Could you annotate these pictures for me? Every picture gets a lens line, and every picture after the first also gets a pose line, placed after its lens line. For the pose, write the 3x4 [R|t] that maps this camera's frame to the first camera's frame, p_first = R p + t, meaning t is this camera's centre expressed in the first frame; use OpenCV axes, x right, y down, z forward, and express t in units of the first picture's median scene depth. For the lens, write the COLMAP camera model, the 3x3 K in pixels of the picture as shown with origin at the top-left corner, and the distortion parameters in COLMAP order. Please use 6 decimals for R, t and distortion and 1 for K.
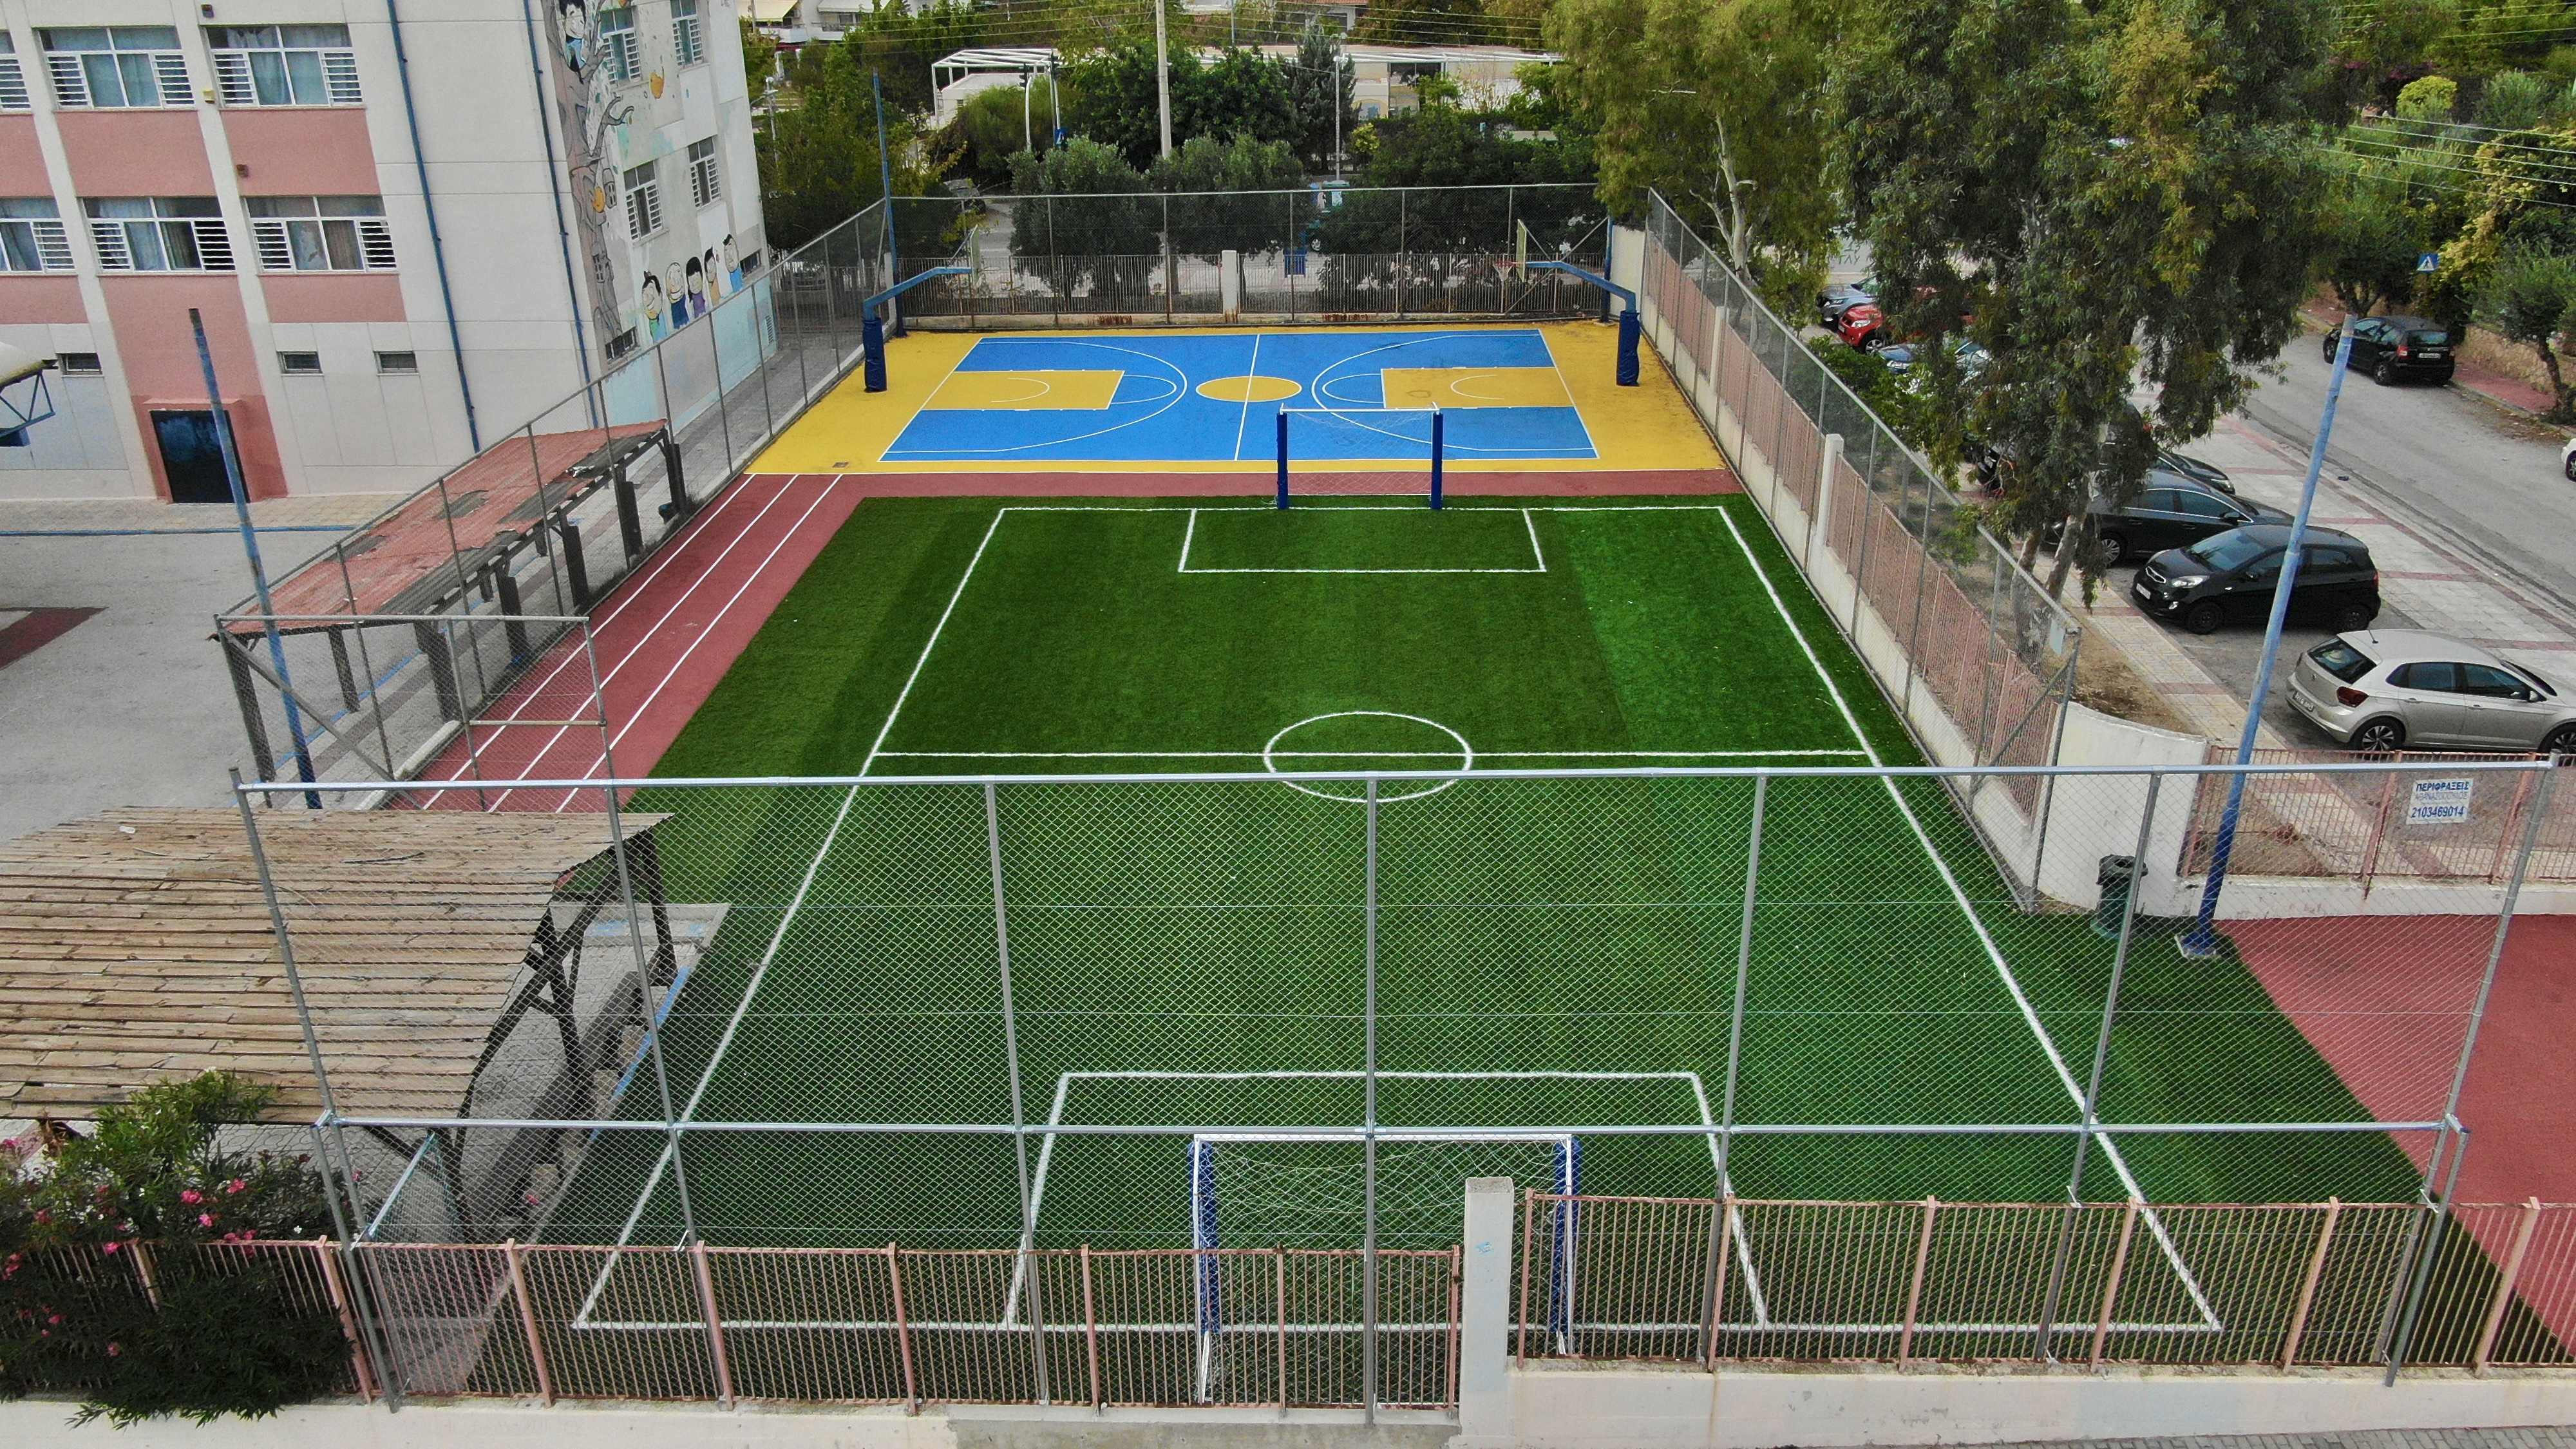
lens RADIAL K [[1857.3, 0, 1288.0], [0, 1857.3, 724.5], [0, 0, 1]] dist [-0.009679, -0.001968]
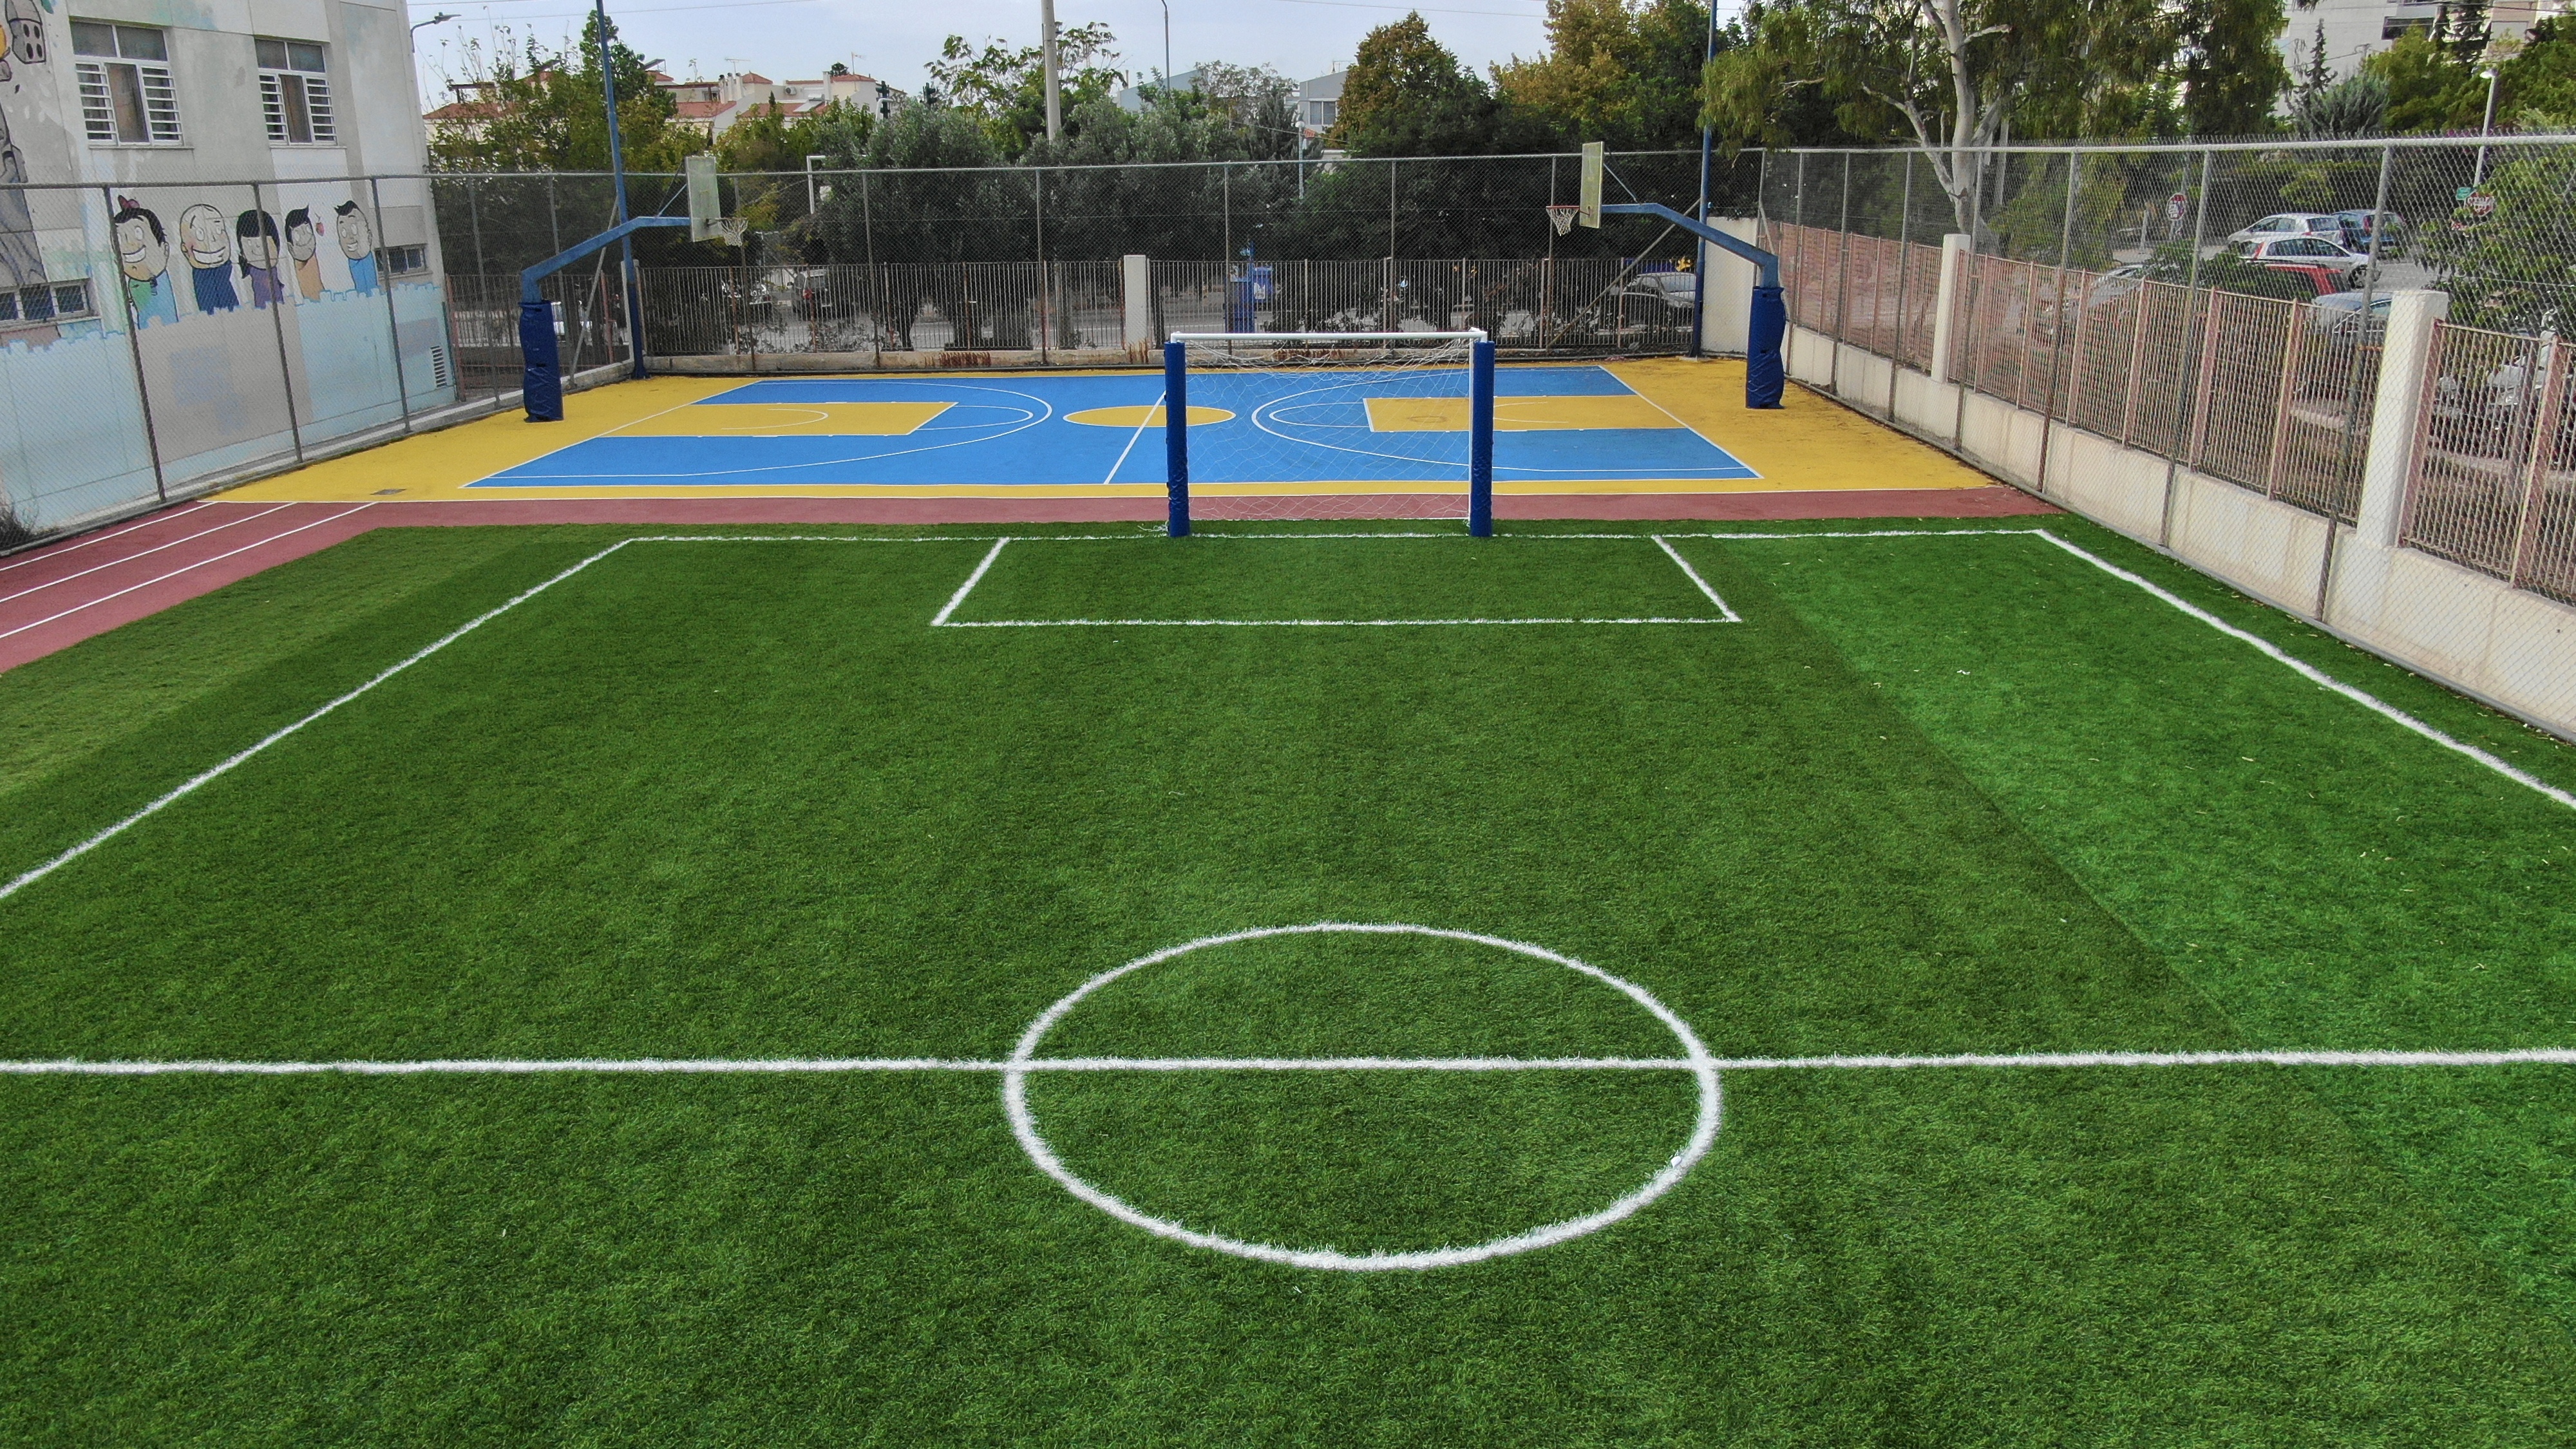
lens RADIAL K [[1857.3, 0, 1288.0], [0, 1857.3, 724.5], [0, 0, 1]] dist [-0.009679, -0.001968]
pose [[0.999898, -0.001755, 0.014188, 0.019925], [0.003576, 0.991588, -0.129387, 0.000497], [-0.013841, 0.129425, 0.991493, 0.507072]]
